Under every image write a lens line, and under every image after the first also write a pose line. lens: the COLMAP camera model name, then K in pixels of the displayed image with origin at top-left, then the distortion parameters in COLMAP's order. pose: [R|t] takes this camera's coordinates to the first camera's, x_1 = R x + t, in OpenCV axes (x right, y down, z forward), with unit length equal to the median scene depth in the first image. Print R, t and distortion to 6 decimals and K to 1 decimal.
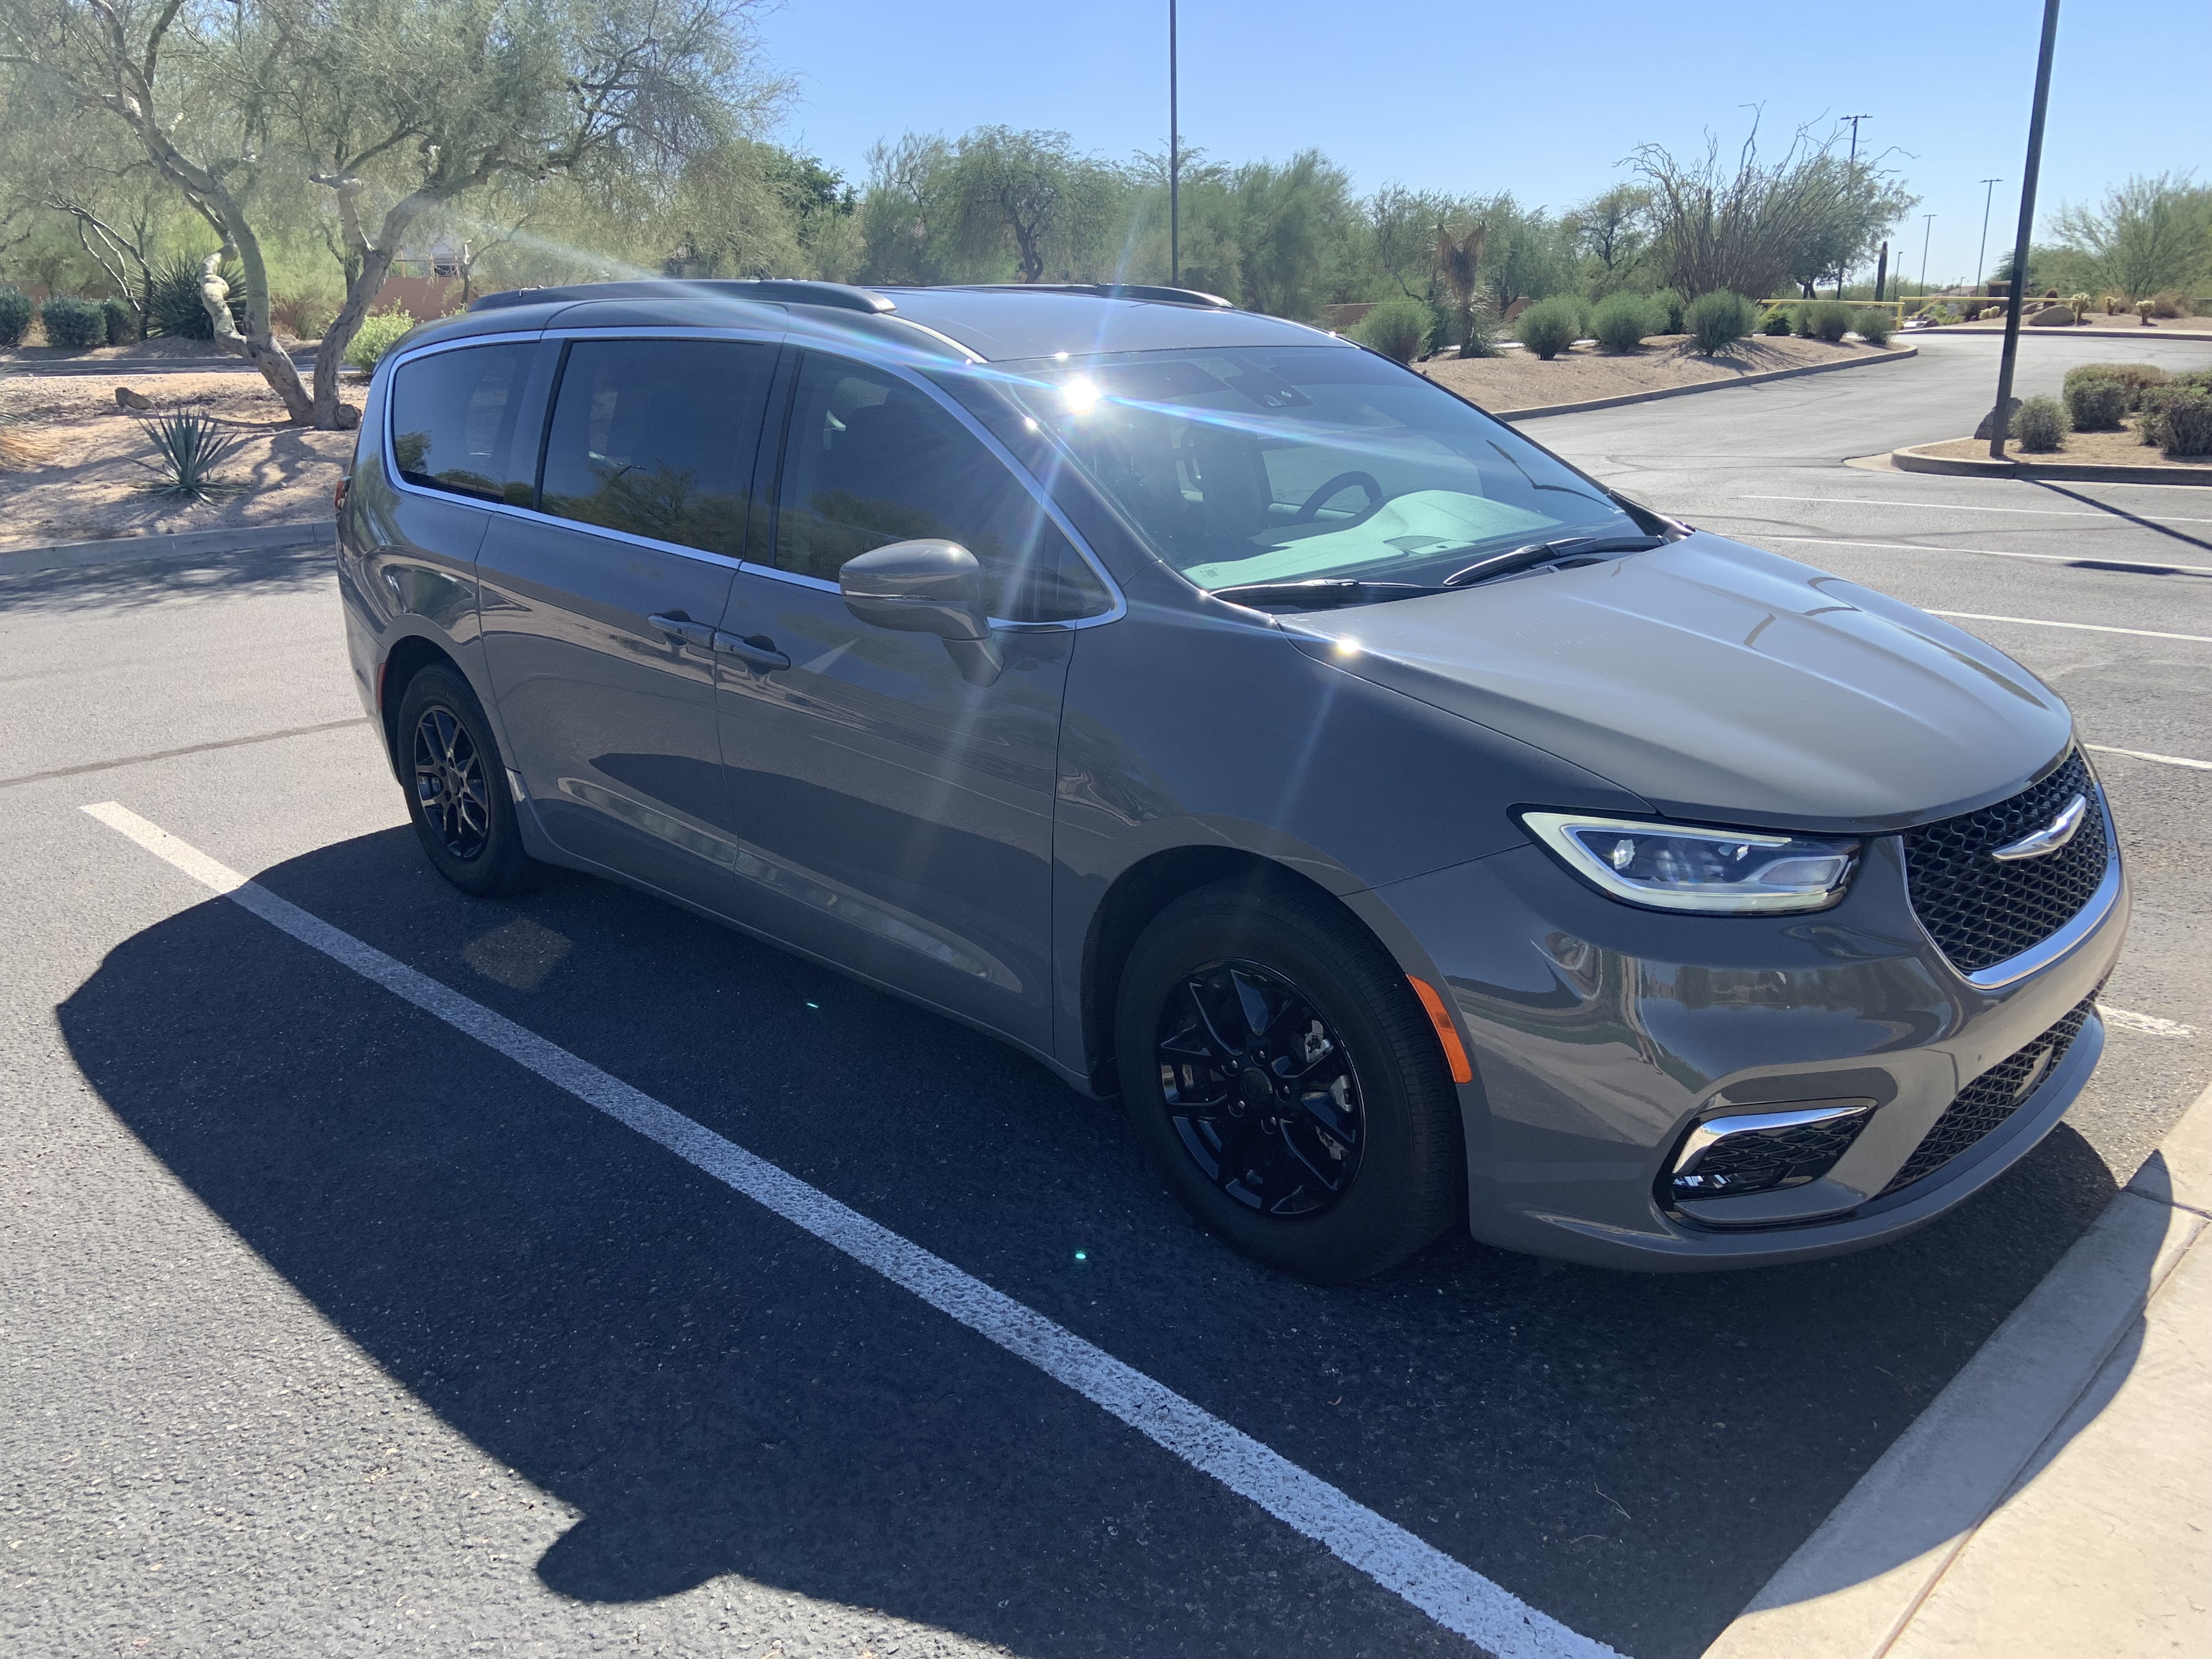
lens RADIAL K [[1669.1, 0, 1099.7], [0, 1669.1, 843.7], [0, 0, 1]] dist [0.067229, -0.086497]
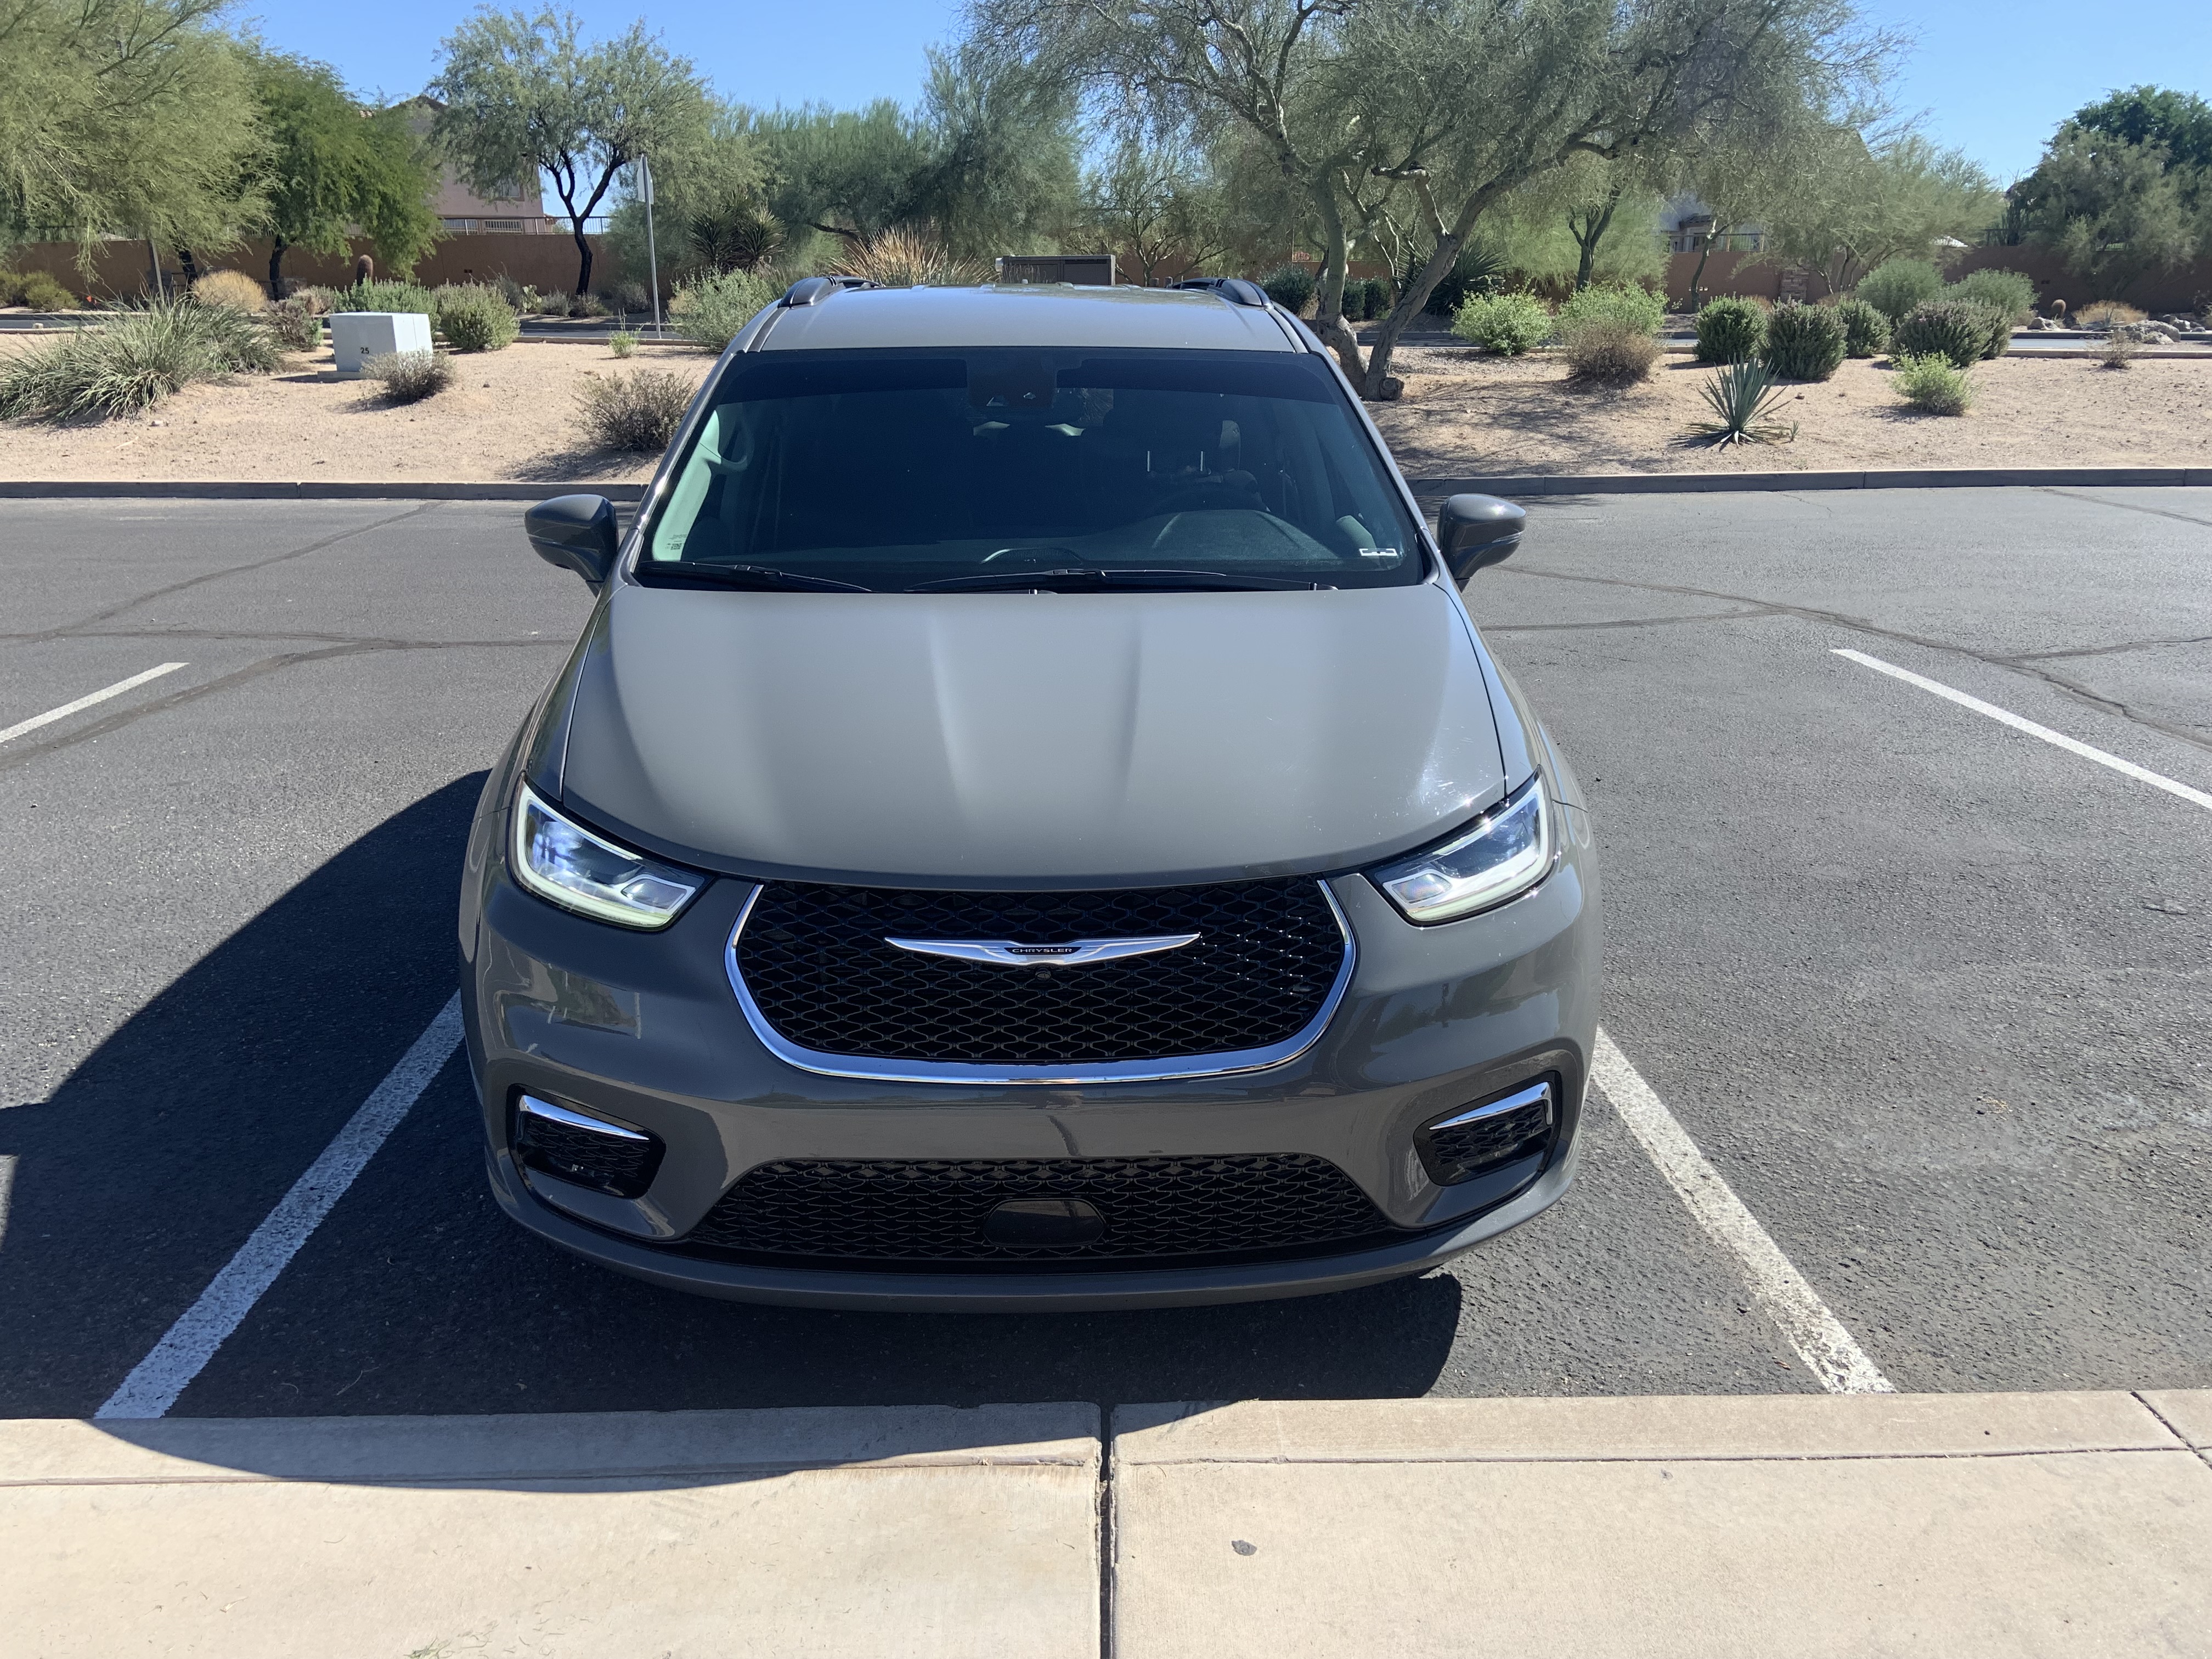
lens RADIAL K [[1669.1, 0, 1100.7], [0, 1669.1, 829.2], [0, 0, 1]] dist [0.067229, -0.086497]
pose [[0.725130, 0.203188, -0.657952, 1.256184], [-0.196939, 0.976759, 0.084594, -0.156217], [0.659849, 0.068235, 0.748294, 0.427977]]
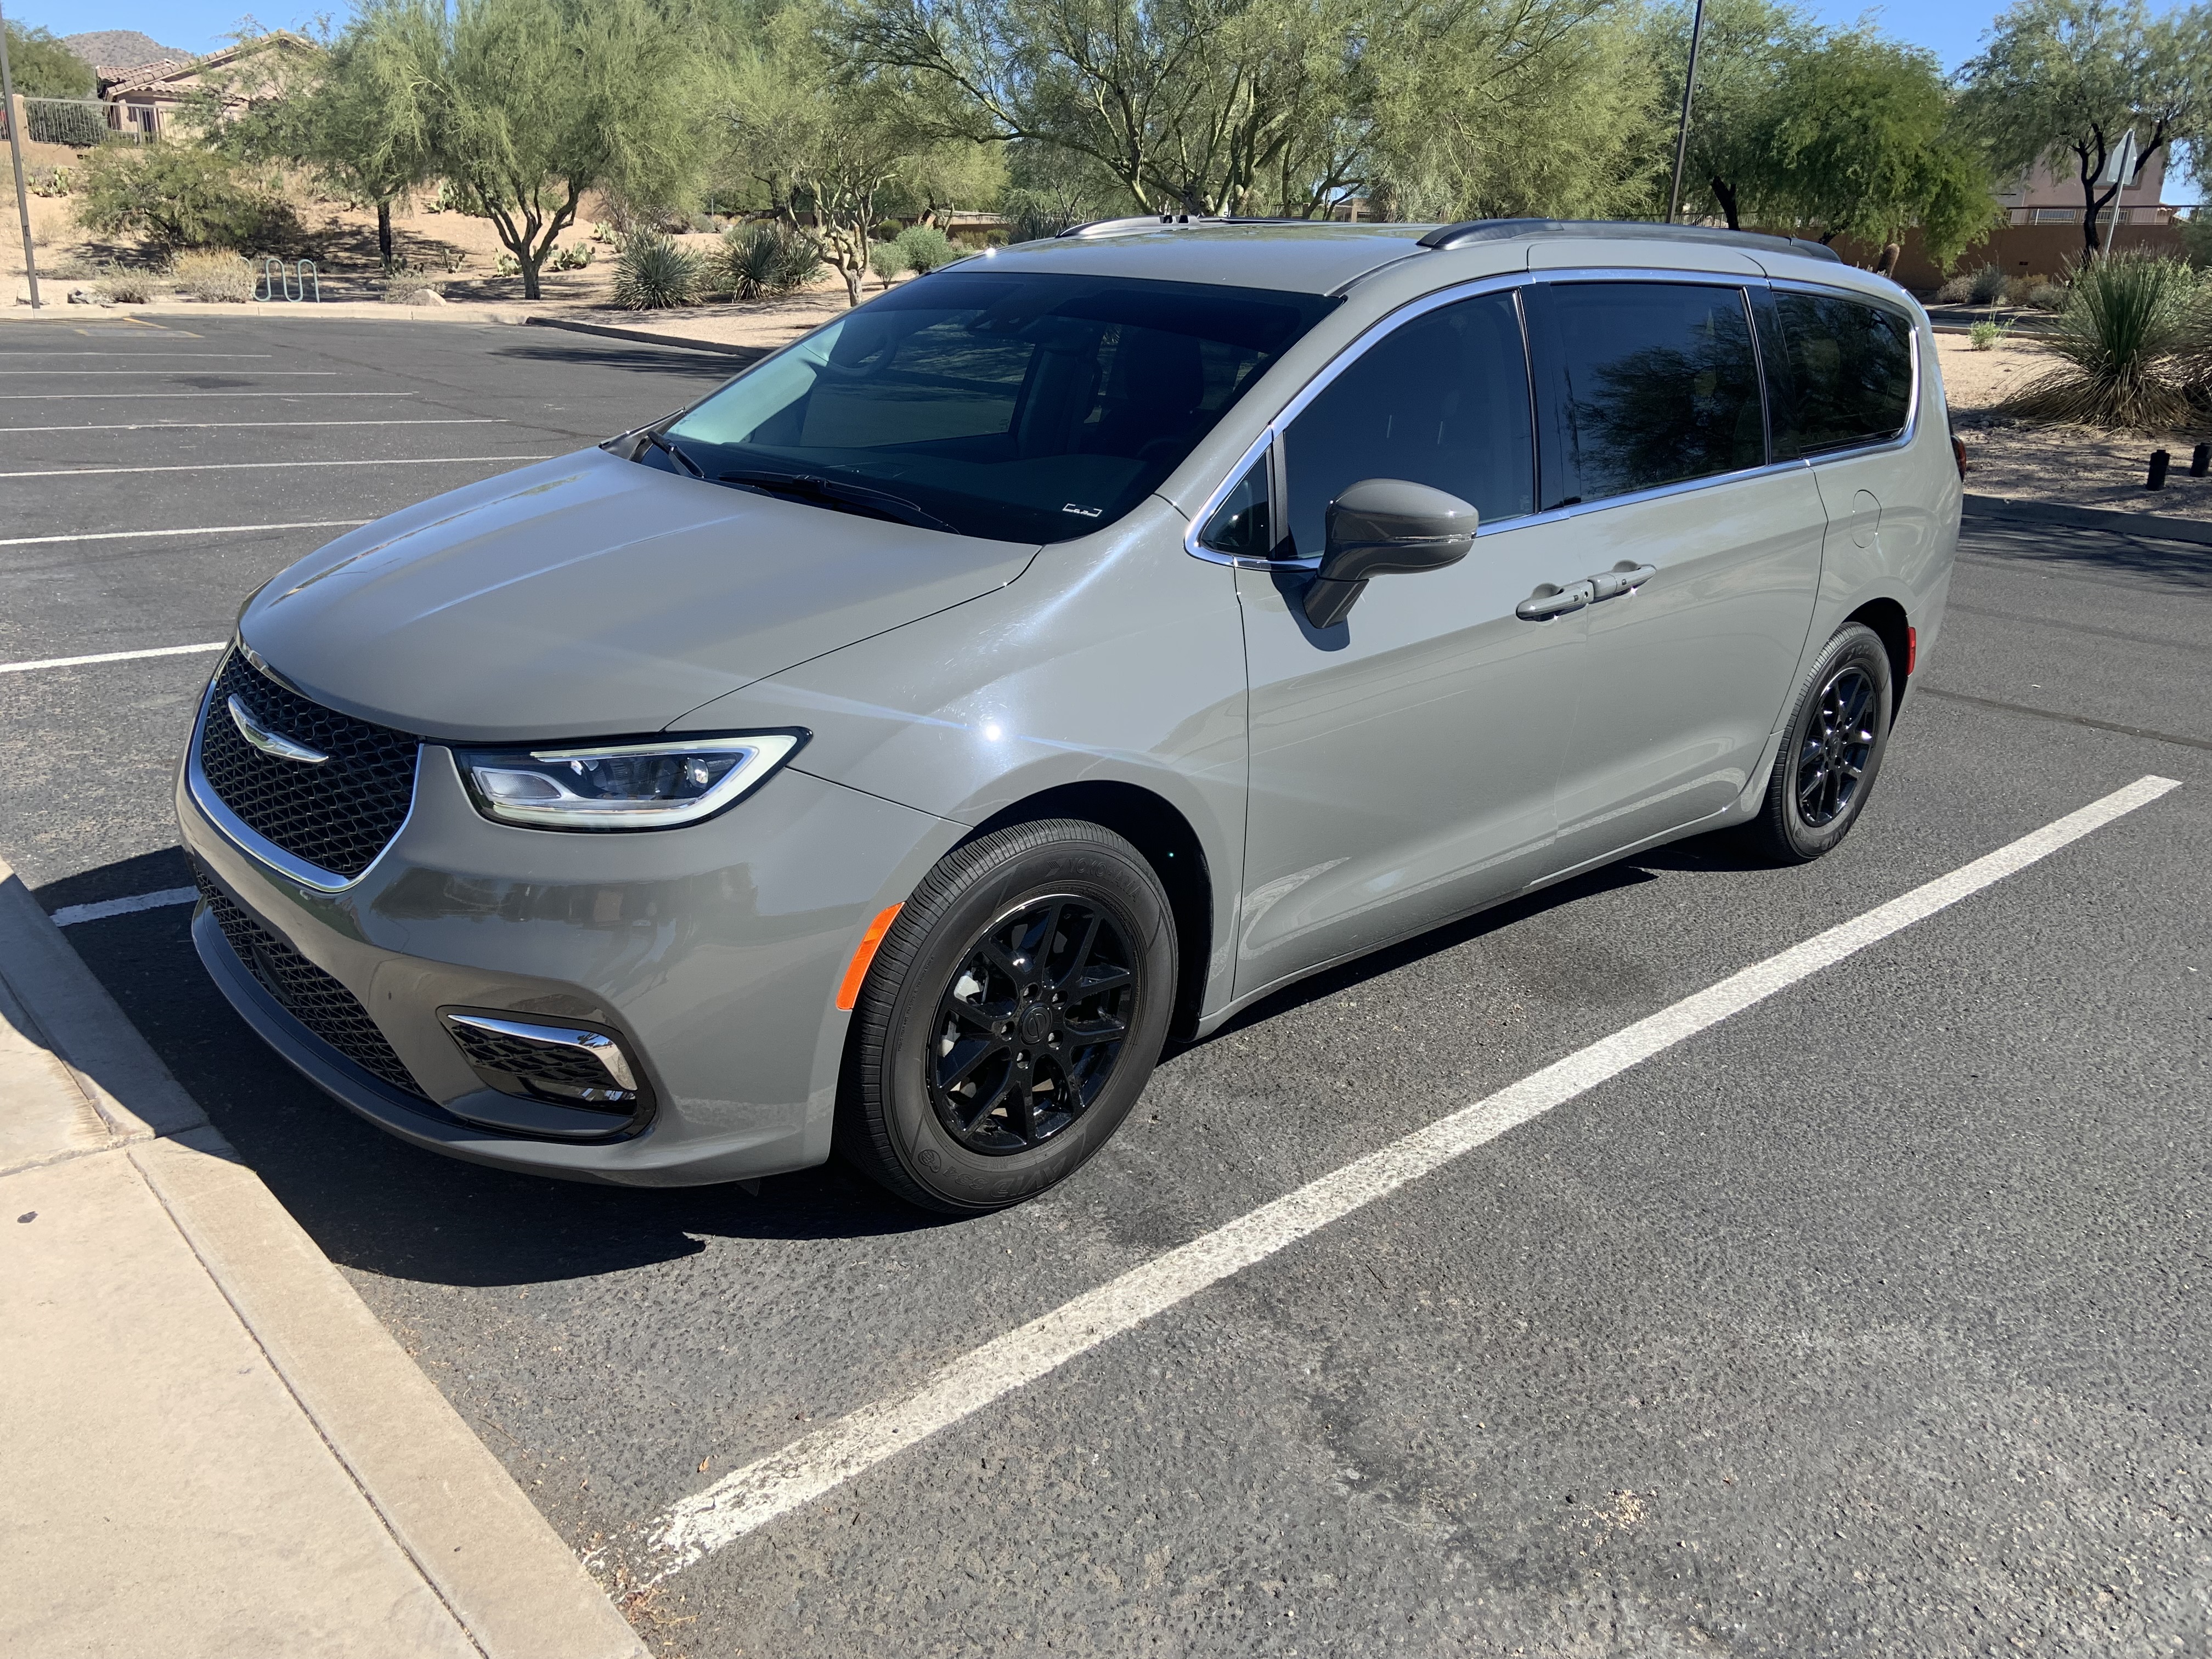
lens RADIAL K [[1669.1, 0, 1107.5], [0, 1669.1, 812.2], [0, 0, 1]] dist [0.067229, -0.086497]
pose [[-0.050140, 0.304802, -0.951095, 1.680452], [-0.322720, 0.896263, 0.304243, -0.479808], [0.945165, 0.322192, 0.053427, 1.603120]]
